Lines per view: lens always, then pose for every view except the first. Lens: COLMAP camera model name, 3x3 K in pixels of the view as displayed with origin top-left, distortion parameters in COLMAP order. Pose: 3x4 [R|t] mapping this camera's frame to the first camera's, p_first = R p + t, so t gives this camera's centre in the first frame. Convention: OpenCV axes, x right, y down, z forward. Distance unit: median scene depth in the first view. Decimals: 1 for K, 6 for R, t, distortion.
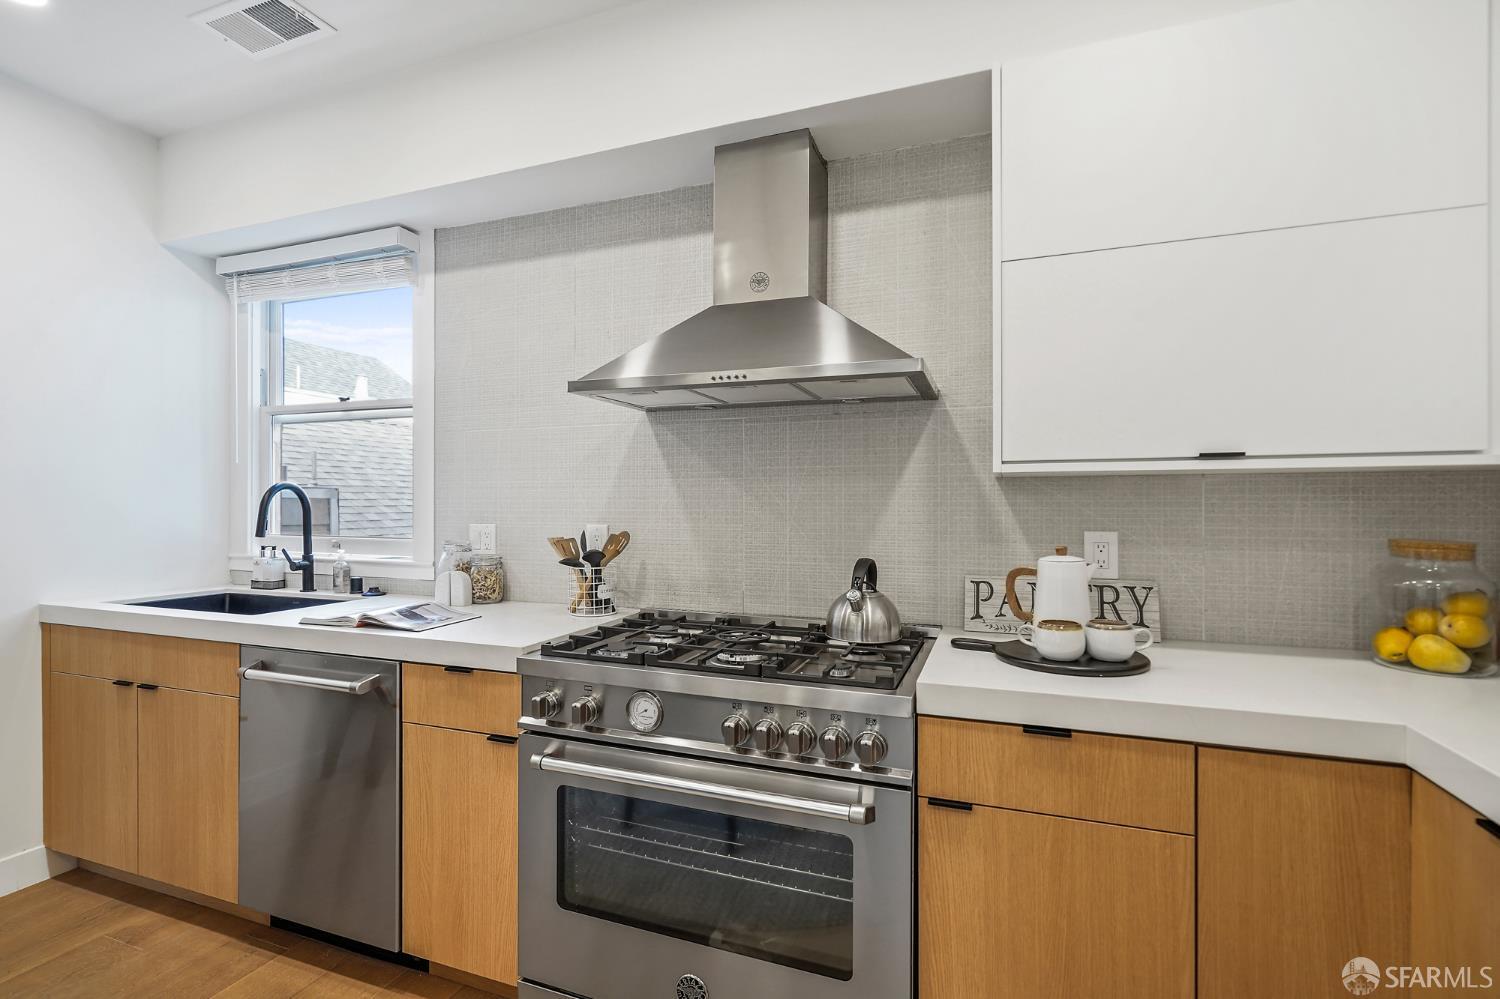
lens RADIAL K [[694.9, 0, 745.1], [0, 694.9, 507.2], [0, 0, 1]] dist [-0.002337, 0.000097]
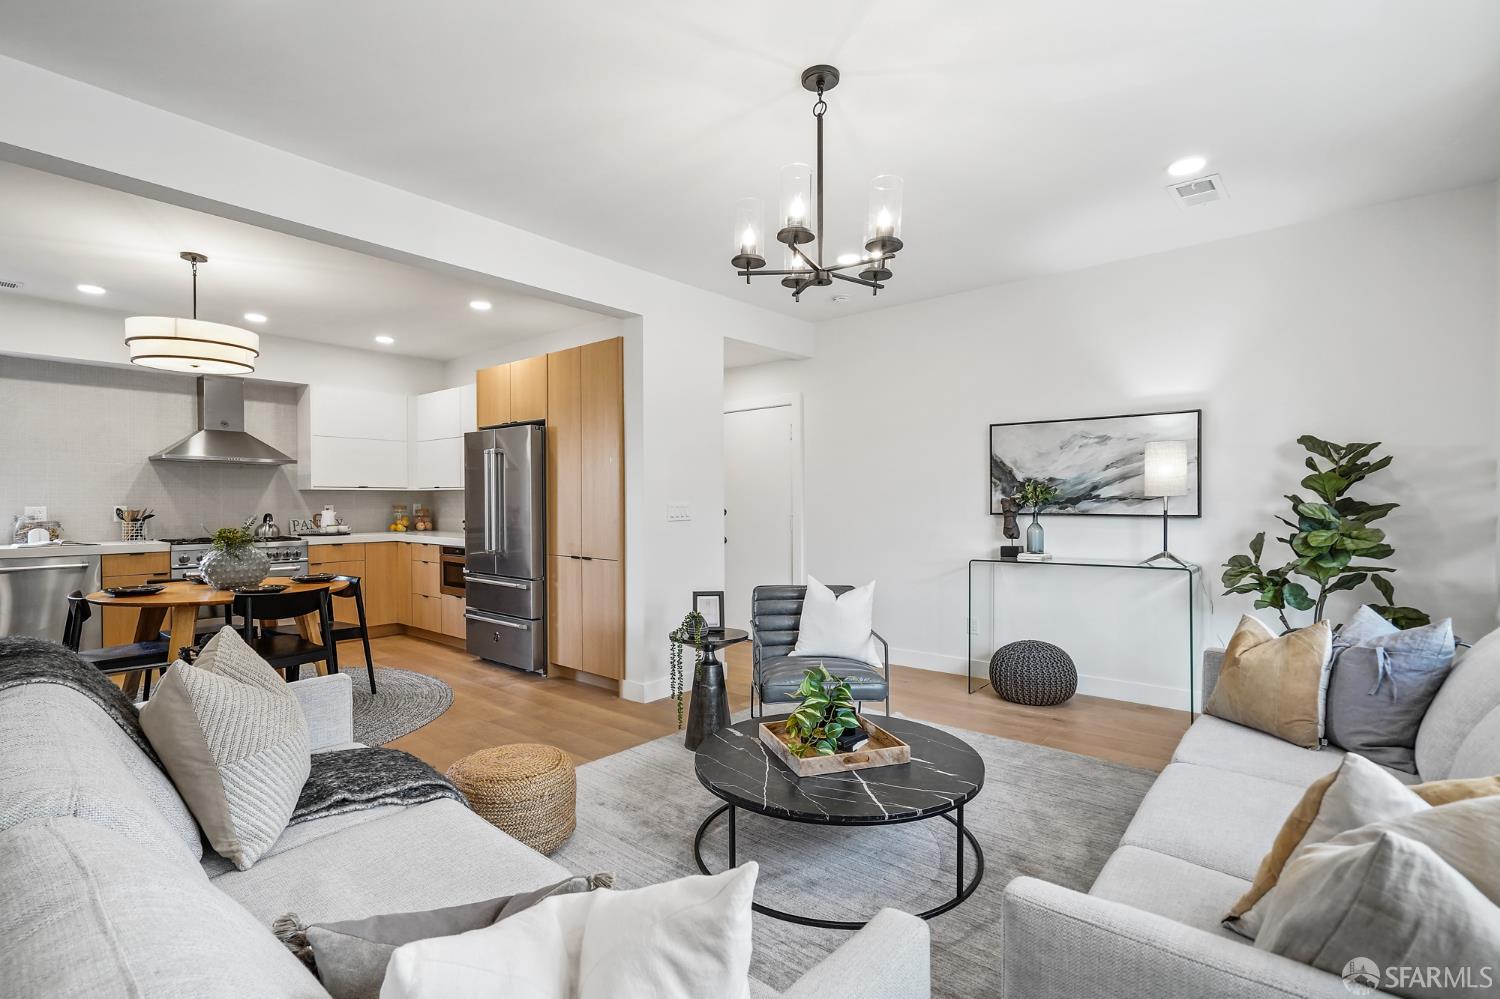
lens RADIAL K [[698.7, 0, 732.6], [0, 698.7, 506.1], [0, 0, 1]] dist [0.000456, 0.000137]
pose [[0.335377, -0.010080, 0.942030, -2.033192], [0.002029, 0.999948, 0.009978, 0.007492], [-0.942082, -0.001435, 0.335380, -2.033849]]
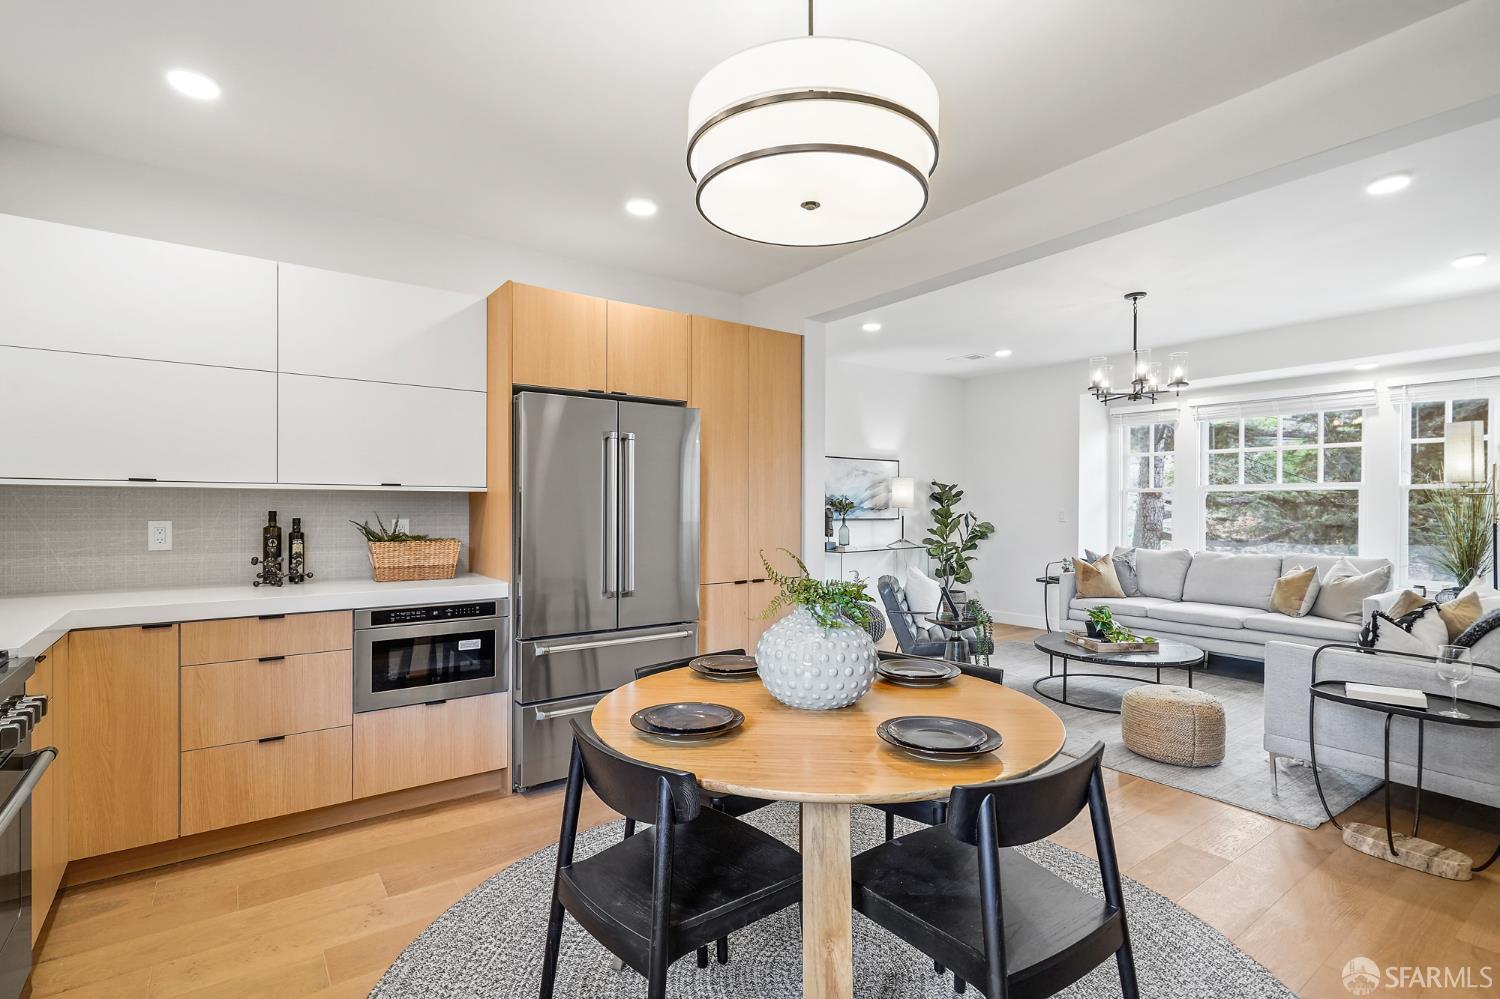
lens RADIAL K [[716.1, 0, 736.7], [0, 716.1, 509.2], [0, 0, 1]] dist [0.001181, 0.000501]
pose [[-0.839471, -0.006218, 0.543368, -1.035621], [-0.003760, 0.999977, 0.005634, -0.008689], [-0.543391, 0.002686, -0.839475, 0.963979]]
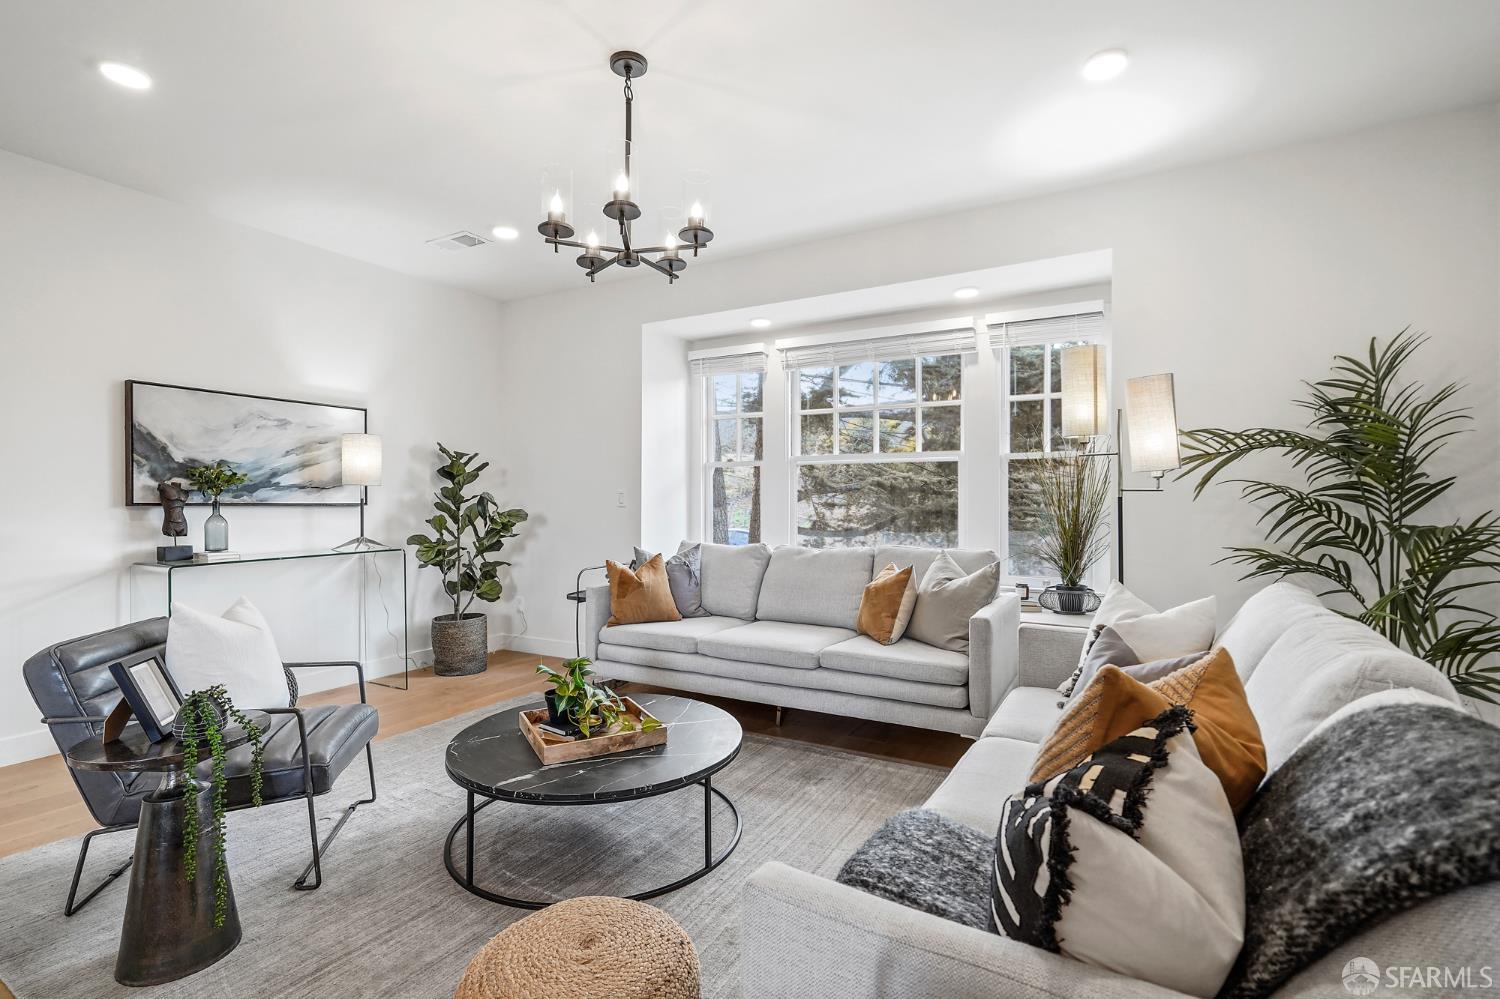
lens RADIAL K [[694.9, 0, 745.1], [0, 694.9, 507.2], [0, 0, 1]] dist [-0.002337, 0.000097]
pose [[-0.989570, -0.001721, 0.144040, -1.226825], [-0.000922, 0.999984, 0.005613, 0.054846], [-0.144047, 0.005422, -0.989556, -0.607615]]
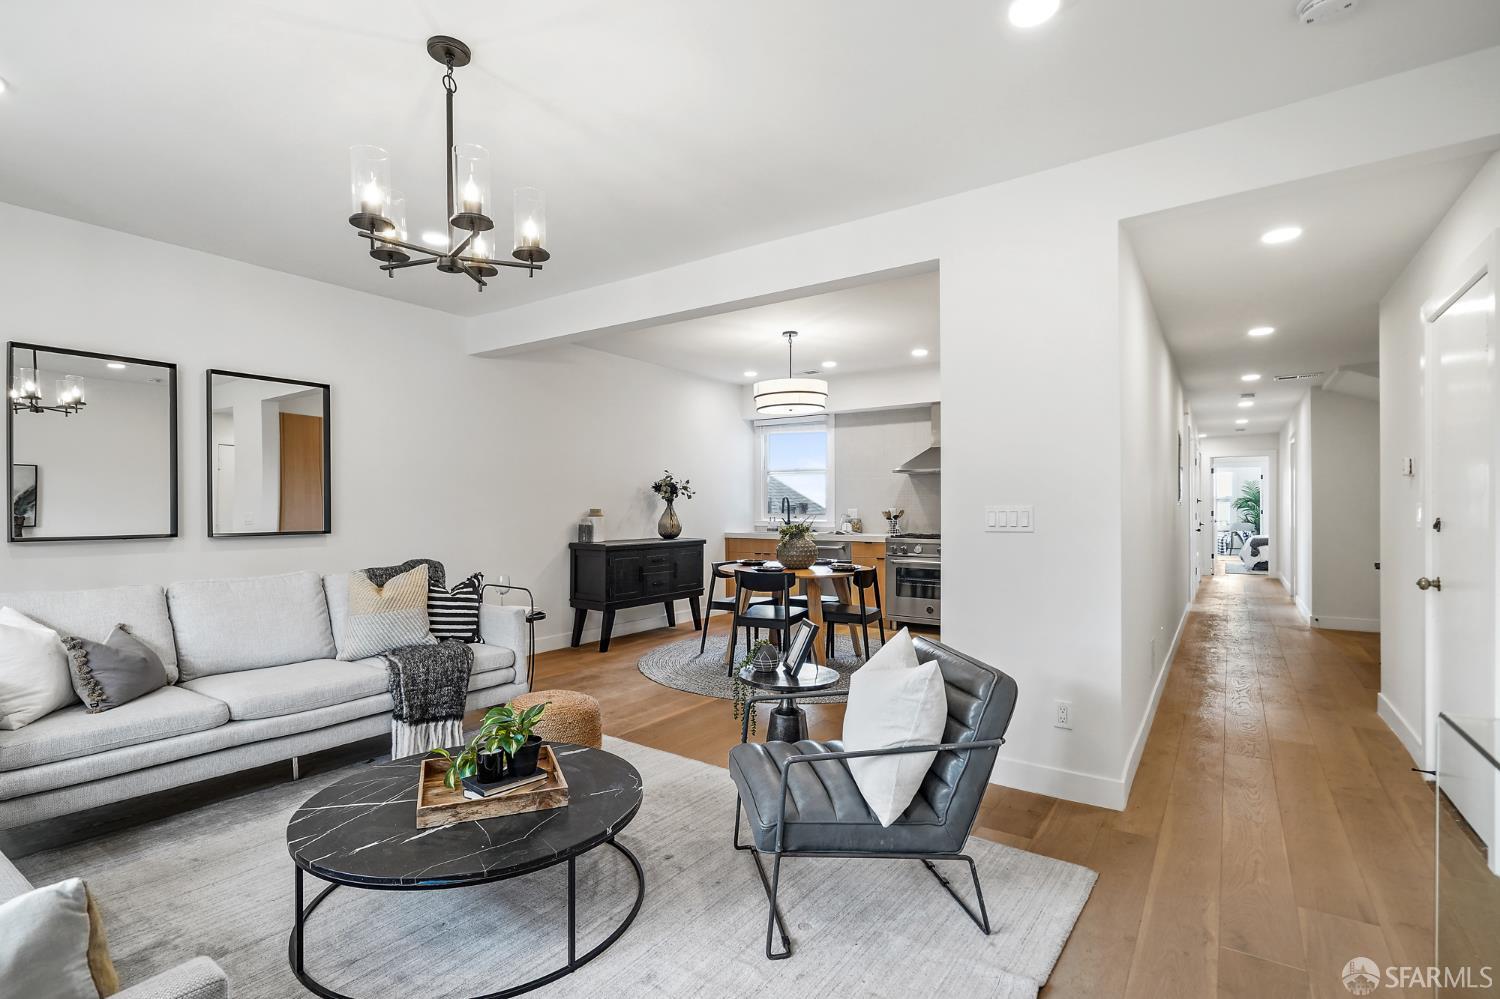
lens RADIAL K [[694.9, 0, 745.1], [0, 694.9, 507.2], [0, 0, 1]] dist [-0.002337, 0.000097]
pose [[0.972071, -0.004436, -0.234647, -0.136964], [0.004582, 0.999989, 0.000080, 0.019574], [0.234644, -0.001153, 0.972081, -2.742347]]
